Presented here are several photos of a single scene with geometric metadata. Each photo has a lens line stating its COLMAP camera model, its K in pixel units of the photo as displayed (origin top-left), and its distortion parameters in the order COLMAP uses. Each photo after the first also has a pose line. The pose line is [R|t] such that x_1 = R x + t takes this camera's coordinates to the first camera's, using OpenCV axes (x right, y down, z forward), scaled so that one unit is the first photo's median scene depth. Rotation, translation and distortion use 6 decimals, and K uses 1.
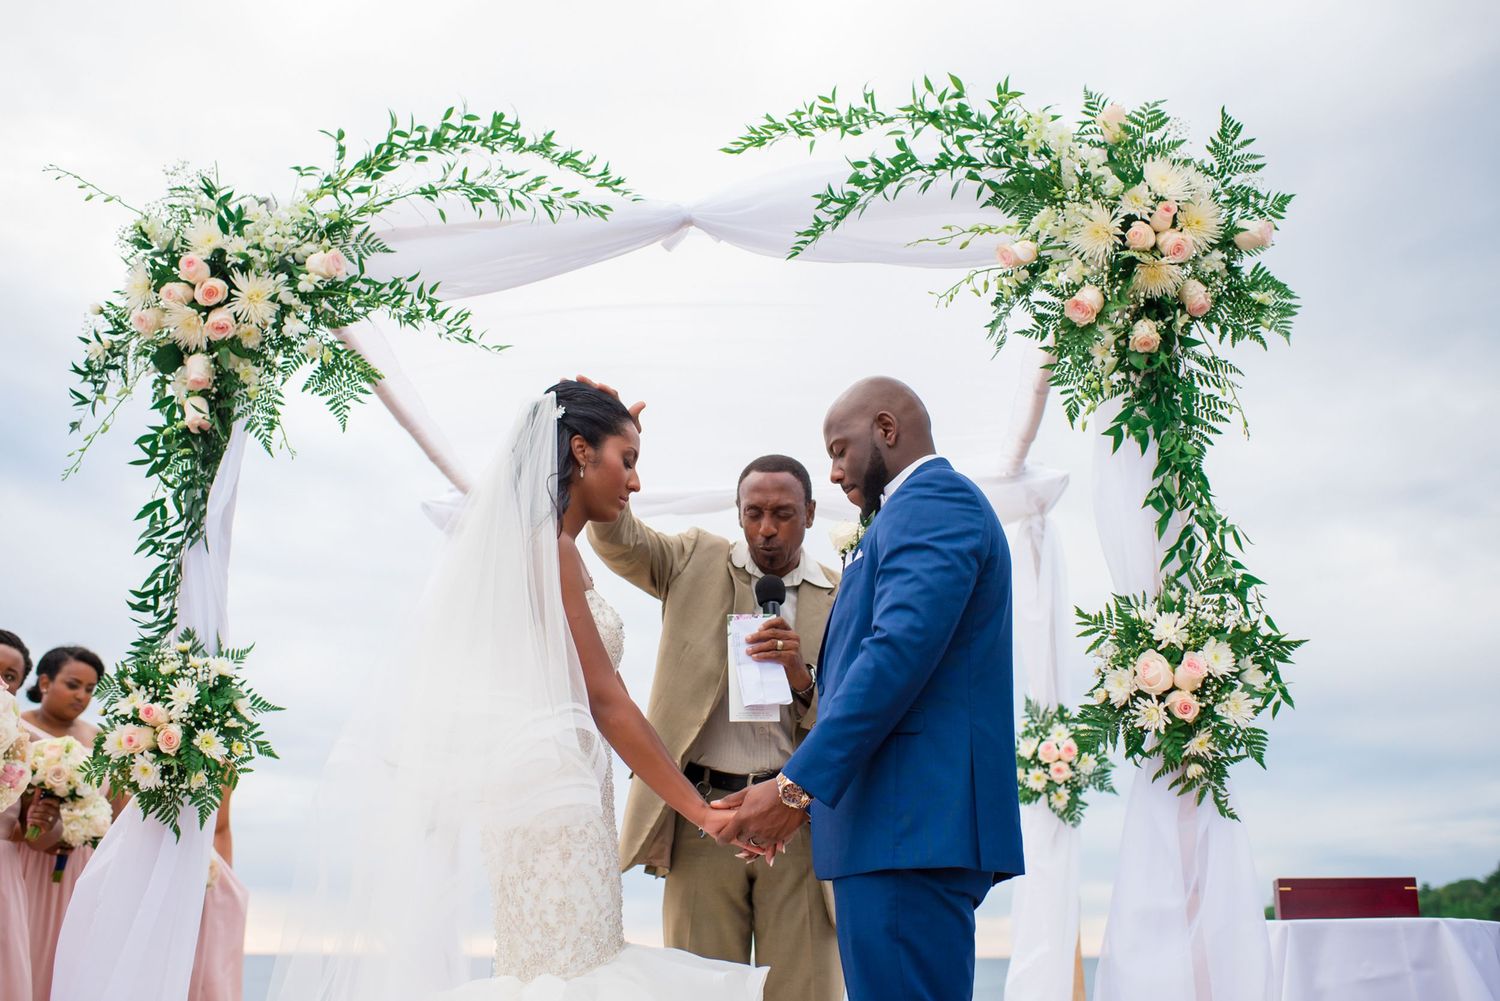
lens RADIAL K [[1524.5, 0, 753.2], [0, 1524.5, 507.3], [0, 0, 1]] dist [-0.111318, 0.167816]
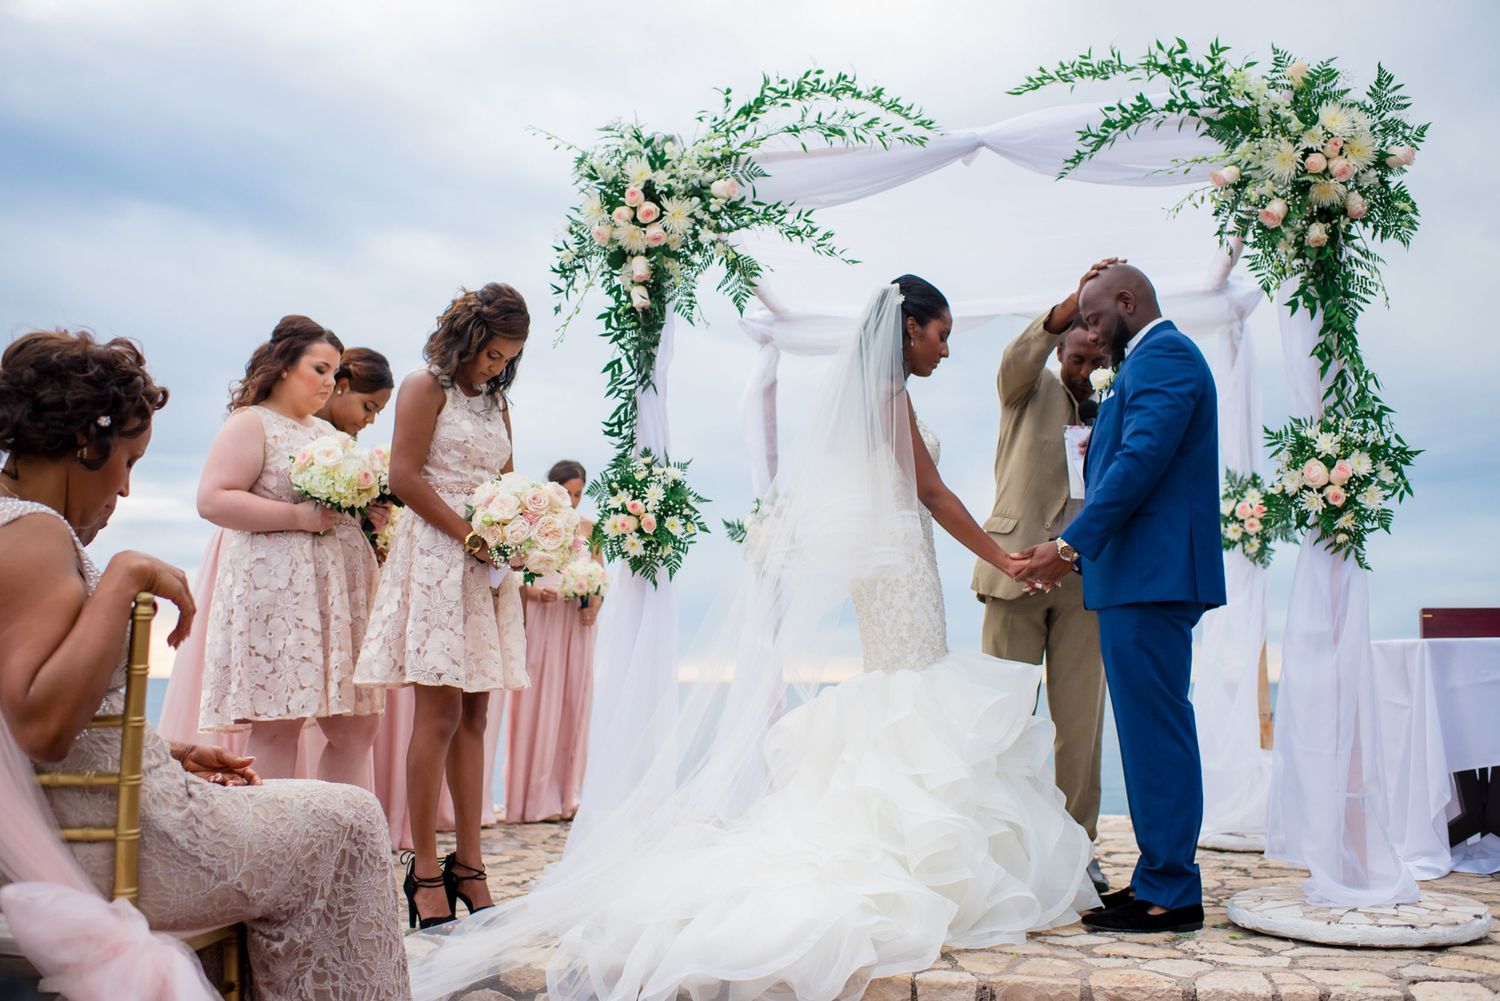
lens RADIAL K [[1537.8, 0, 750.0], [0, 1537.8, 500.5], [0, 0, 1]] dist [-0.058606, 0.031456]
pose [[0.992195, -0.013431, -0.123970, -0.092061], [0.034328, 0.985189, 0.168002, -0.123121], [0.119878, -0.170946, 0.977961, -0.490440]]
